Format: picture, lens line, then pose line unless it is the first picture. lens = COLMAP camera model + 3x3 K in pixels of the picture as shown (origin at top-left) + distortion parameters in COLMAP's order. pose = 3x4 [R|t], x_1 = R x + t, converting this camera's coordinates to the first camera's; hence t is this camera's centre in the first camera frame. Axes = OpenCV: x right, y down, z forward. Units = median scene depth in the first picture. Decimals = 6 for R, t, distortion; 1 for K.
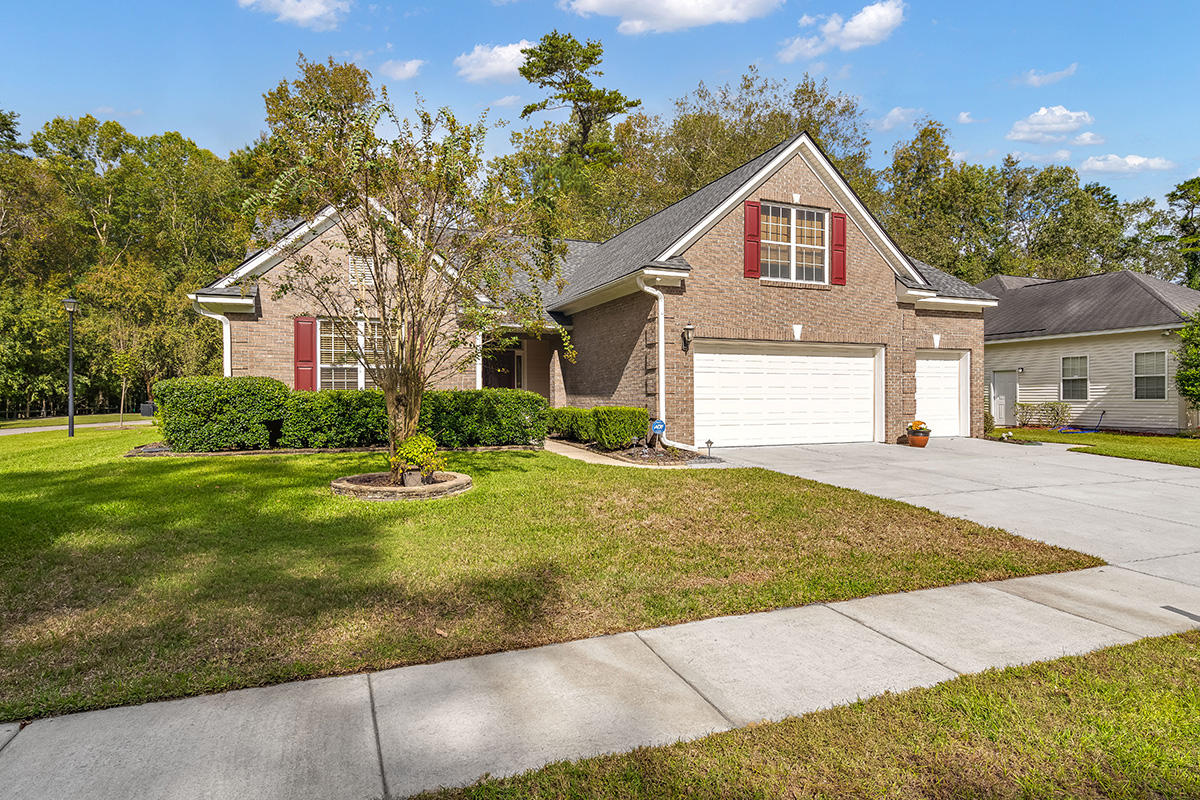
lens RADIAL K [[667.6, 0, 600.0], [0, 667.6, 400.0], [0, 0, 1]] dist [-0.005379, -0.001162]
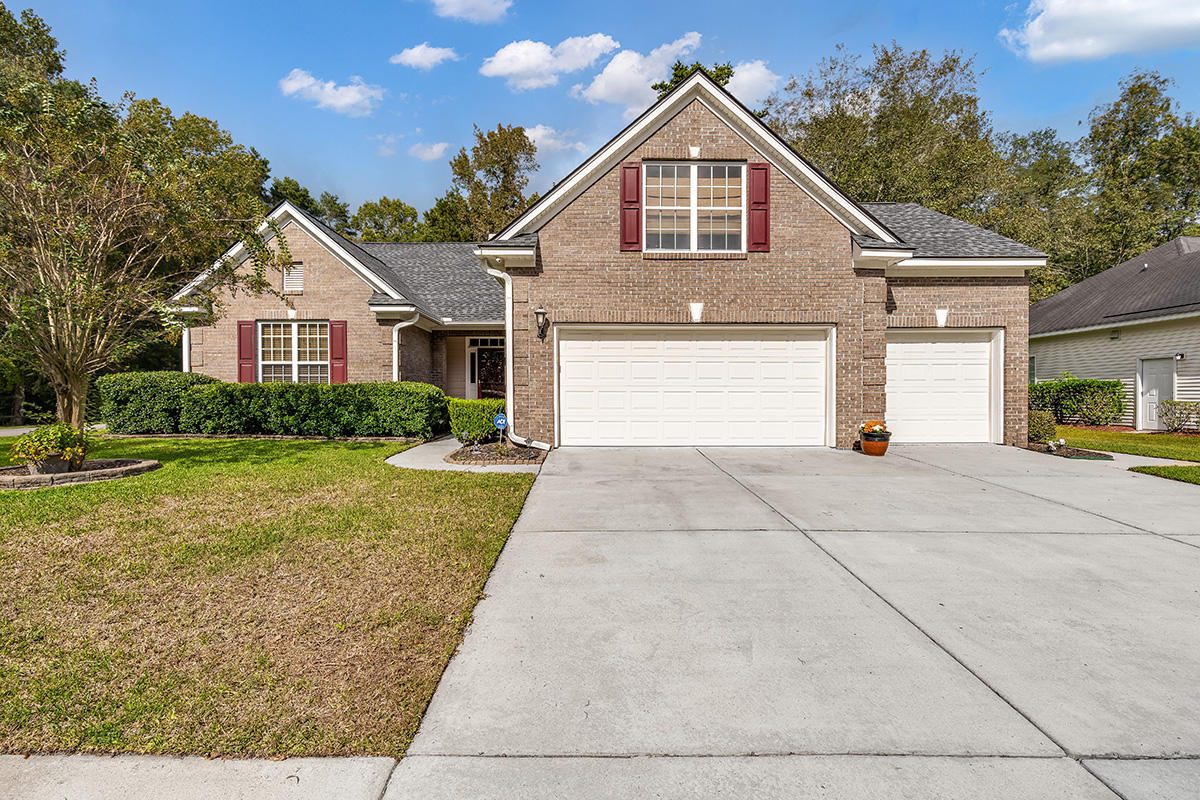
lens RADIAL K [[545.3, 0, 600.0], [0, 545.3, 400.0], [0, 0, 1]] dist [-0.023592, 0.012352]
pose [[0.925722, 0.006767, -0.378144, 0.433040], [-0.004134, 0.999961, 0.007775, 0.003567], [0.378182, -0.005634, 0.925714, 0.315308]]
